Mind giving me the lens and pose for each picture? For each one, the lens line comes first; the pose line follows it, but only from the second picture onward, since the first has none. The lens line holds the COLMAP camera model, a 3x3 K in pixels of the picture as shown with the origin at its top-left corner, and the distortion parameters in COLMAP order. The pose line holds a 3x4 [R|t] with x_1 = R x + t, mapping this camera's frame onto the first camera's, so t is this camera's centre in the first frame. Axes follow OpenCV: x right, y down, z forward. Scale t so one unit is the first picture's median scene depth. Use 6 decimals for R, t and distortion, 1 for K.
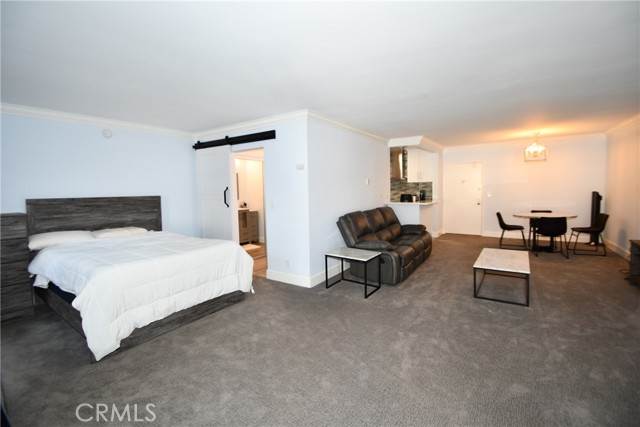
lens RADIAL K [[282.4, 0, 312.6], [0, 282.4, 207.4], [0, 0, 1]] dist [0.001931, -0.011363]
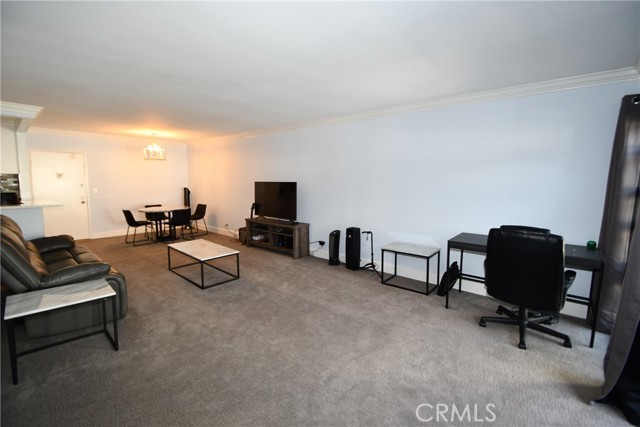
lens RADIAL K [[279.4, 0, 319.2], [0, 279.4, 206.2], [0, 0, 1]] dist [0.000246, -0.000090]
pose [[0.108191, -0.066306, 0.991916, -0.305119], [0.056717, 0.996560, 0.060430, -0.020475], [-0.992511, 0.049721, 0.111579, 0.348286]]
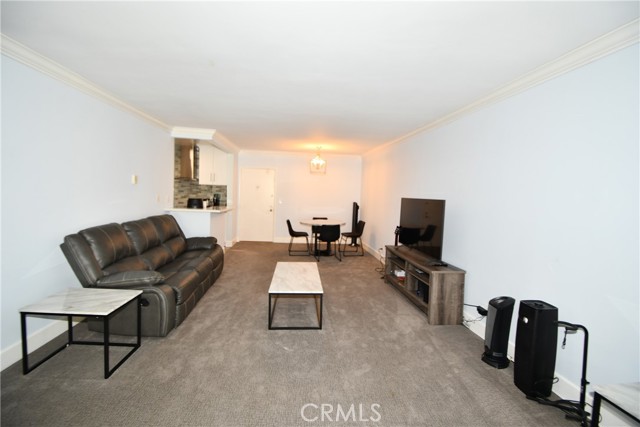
lens RADIAL K [[282.4, 0, 312.6], [0, 282.4, 207.4], [0, 0, 1]] dist [0.001931, -0.011363]
pose [[0.774073, 0.018672, 0.632821, 0.113326], [-0.014316, 0.999826, -0.011990, -0.022947], [-0.632935, 0.000222, 0.774205, 0.221138]]
